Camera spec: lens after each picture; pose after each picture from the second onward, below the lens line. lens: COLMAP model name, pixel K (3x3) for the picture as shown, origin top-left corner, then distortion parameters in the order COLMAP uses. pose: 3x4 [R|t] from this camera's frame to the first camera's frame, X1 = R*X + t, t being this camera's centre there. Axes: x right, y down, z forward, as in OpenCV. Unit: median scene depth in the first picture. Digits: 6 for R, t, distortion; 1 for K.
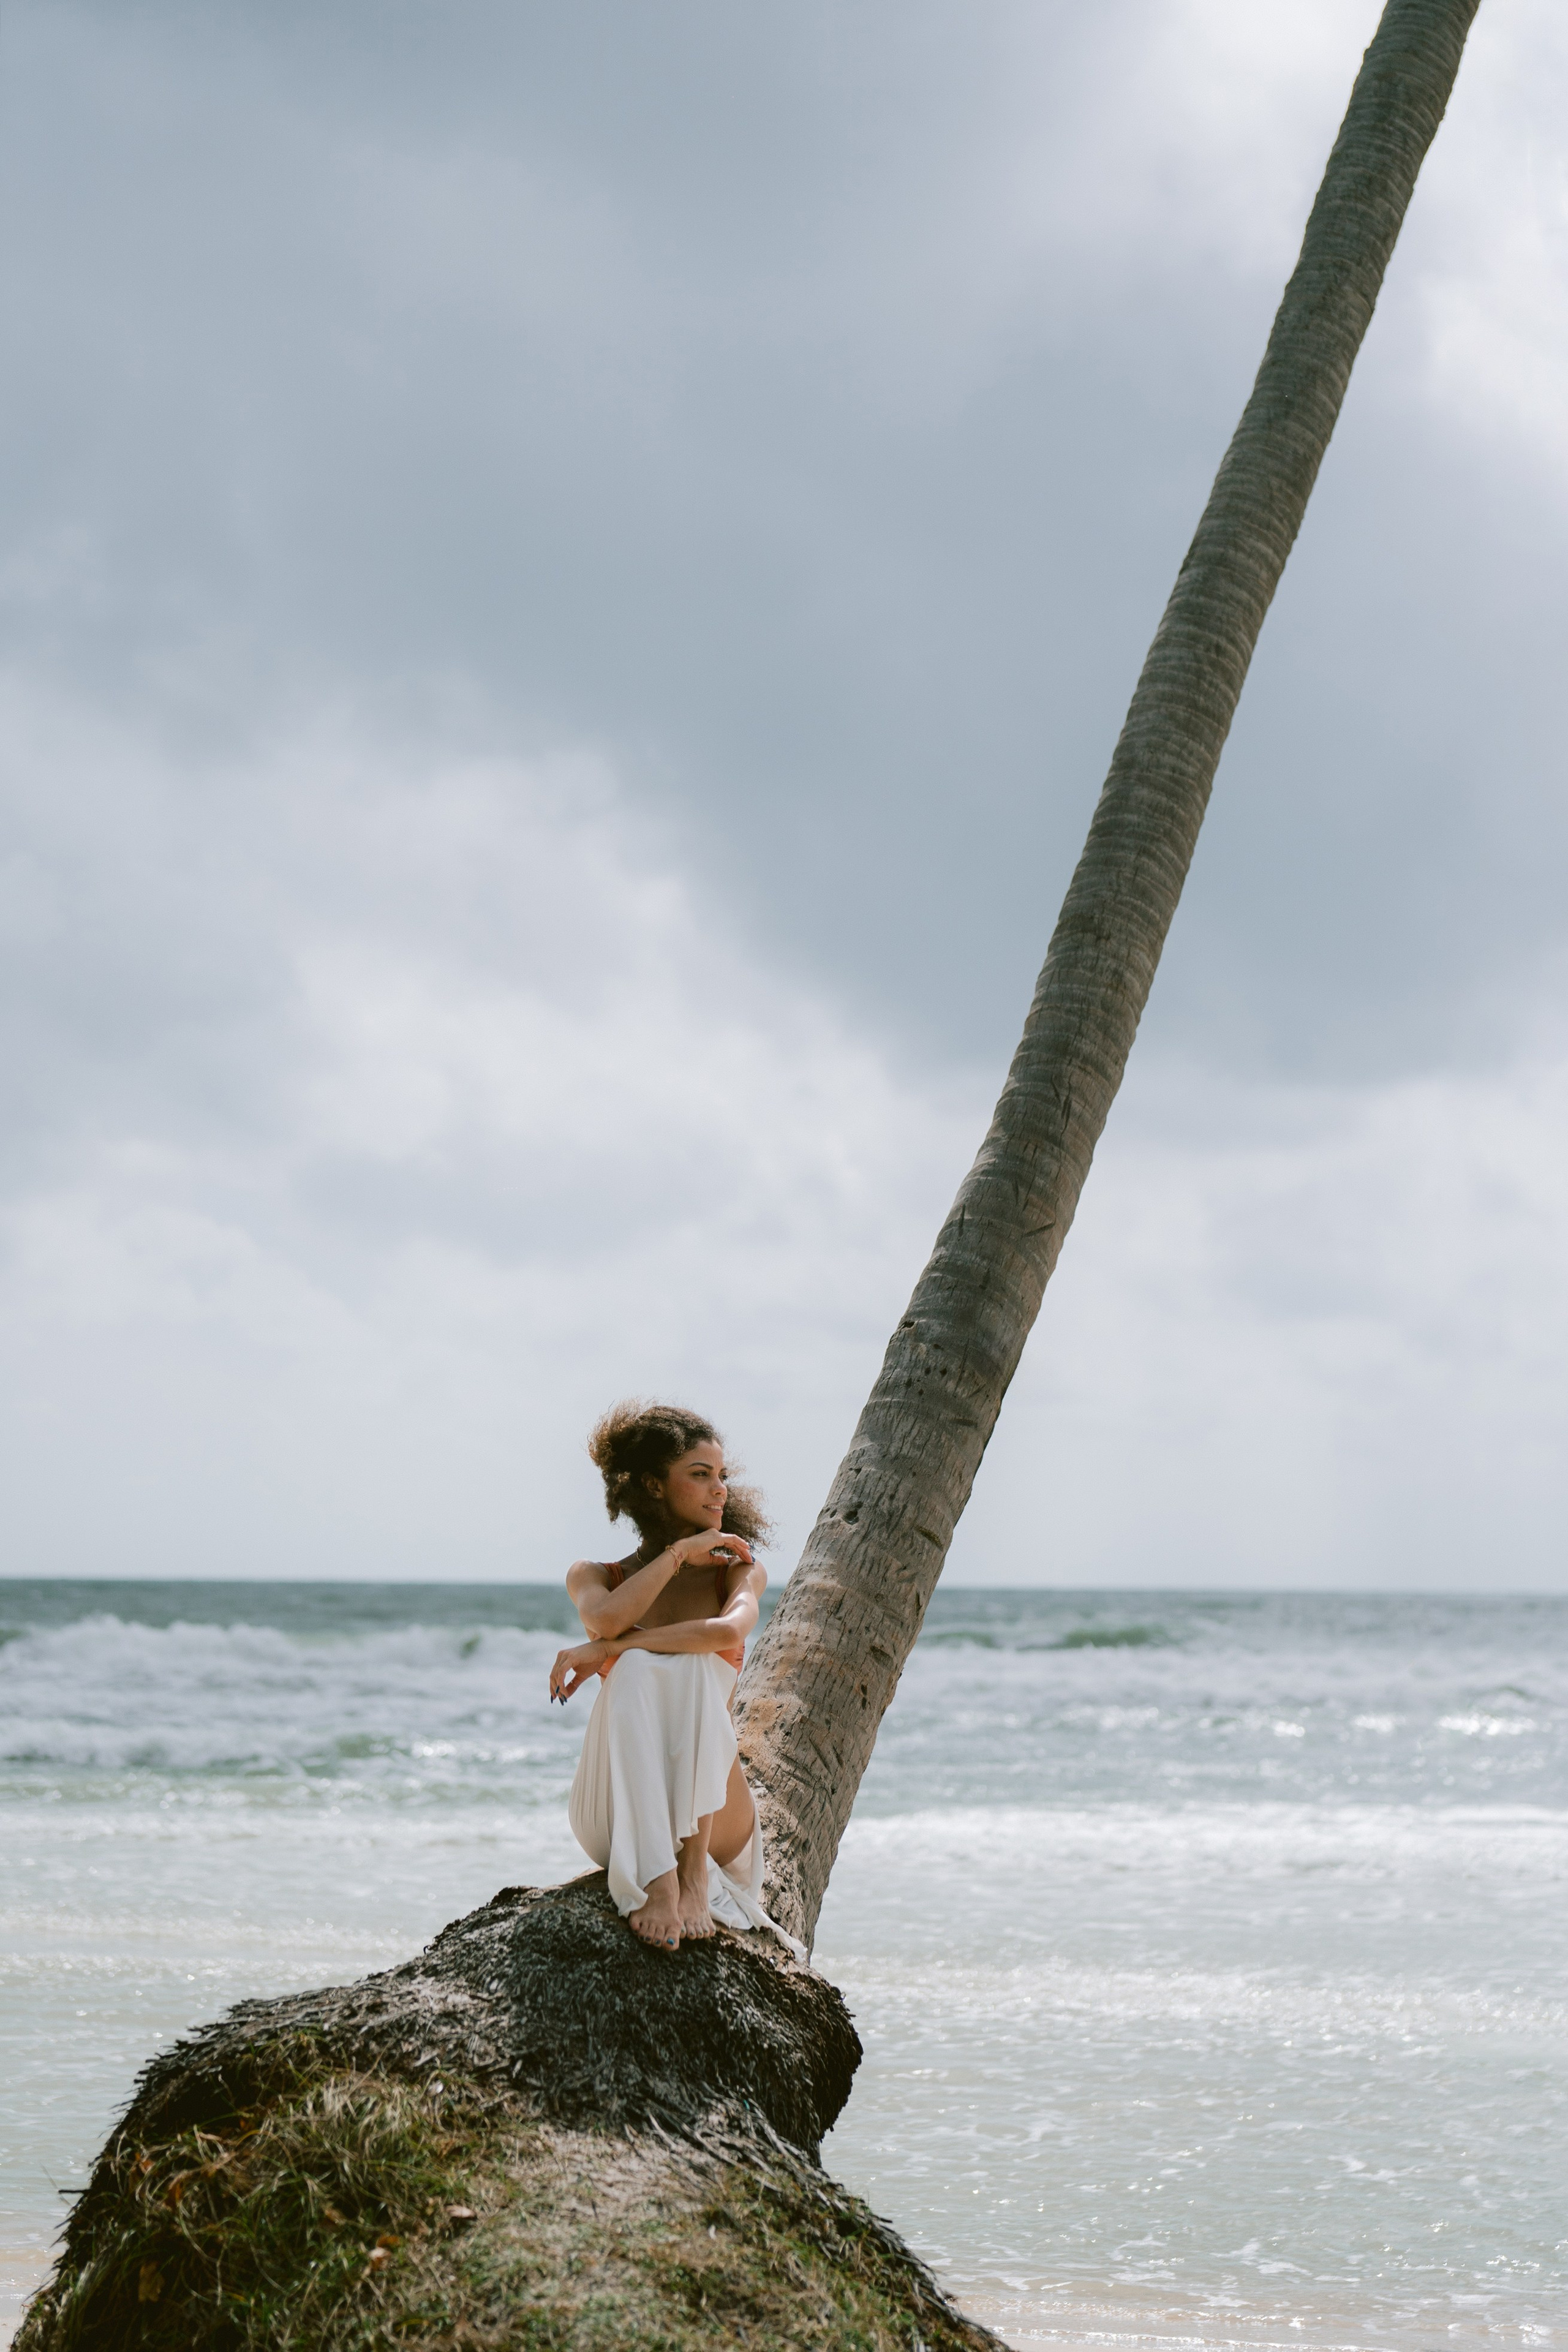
lens RADIAL K [[3403.8, 0, 690.4], [0, 3403.8, 1045.4], [0, 0, 1]] dist [-0.127595, 0.746505]
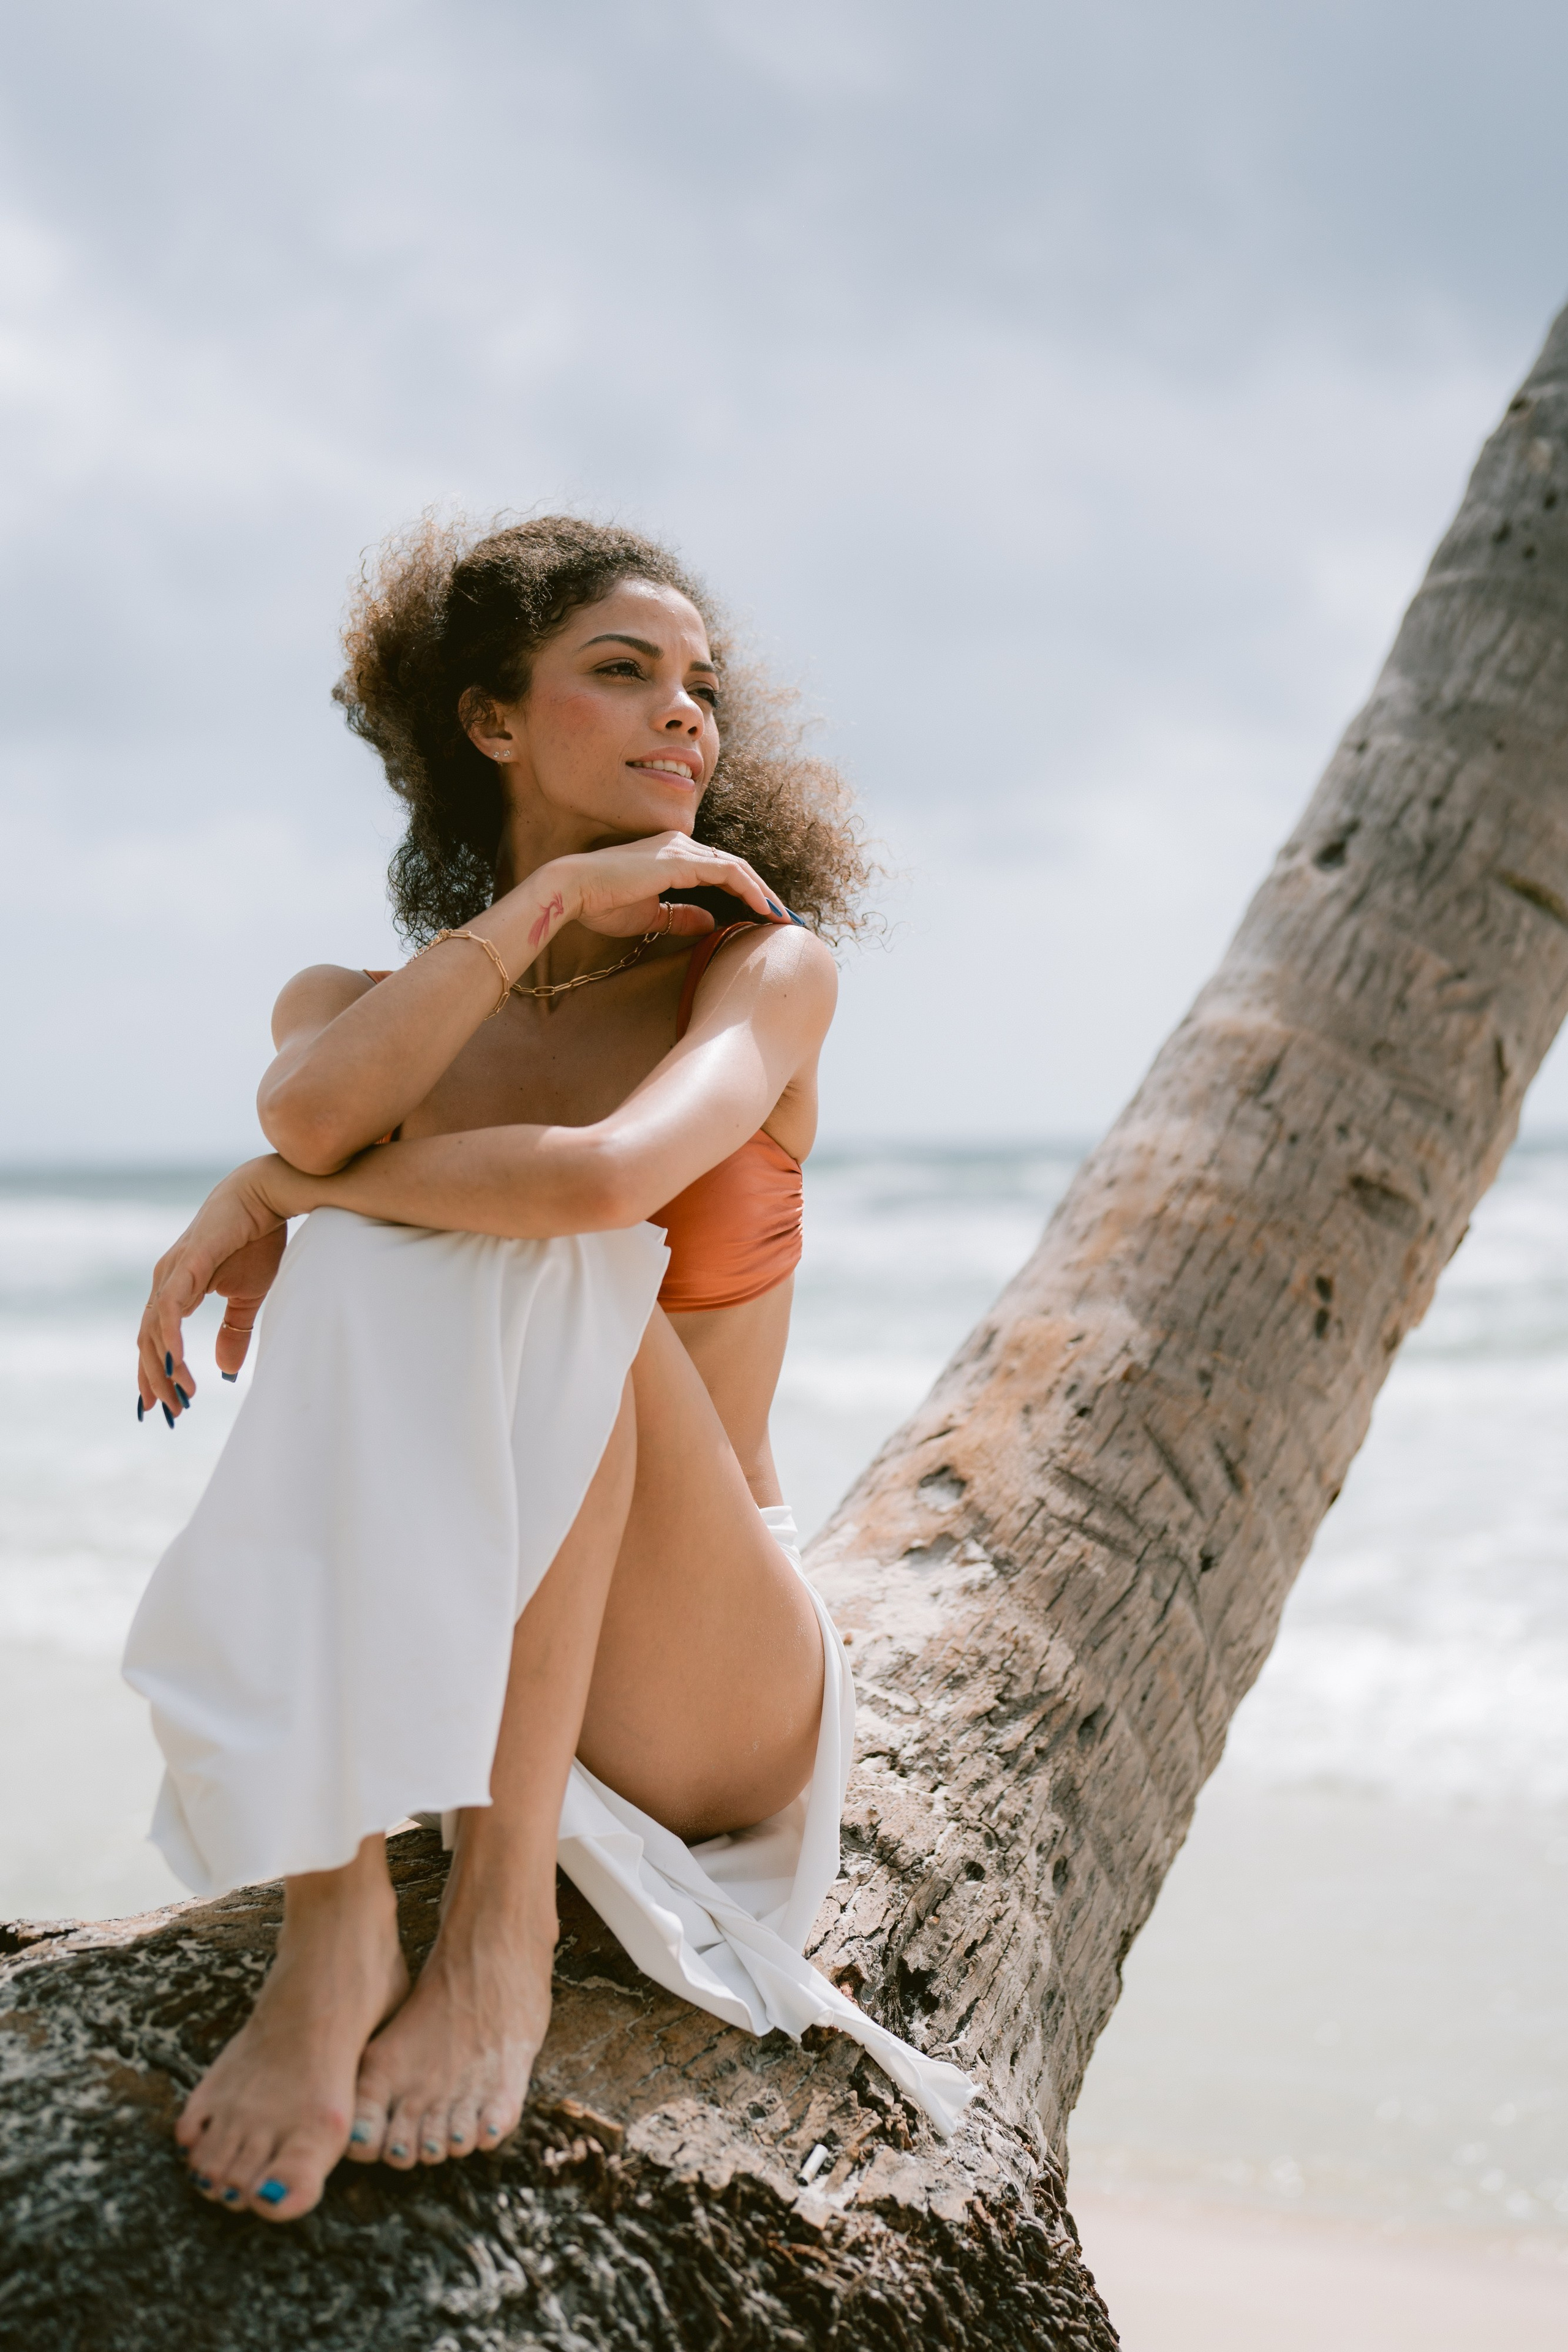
lens RADIAL K [[3475.3, 0, 734.1], [0, 3475.3, 1181.9], [0, 0, 1]] dist [-0.086672, 0.716766]
pose [[0.960877, -0.026660, -0.275688, 0.095532], [0.073125, 0.984459, 0.159668, 0.111120], [0.267147, -0.173581, 0.947893, 0.614805]]
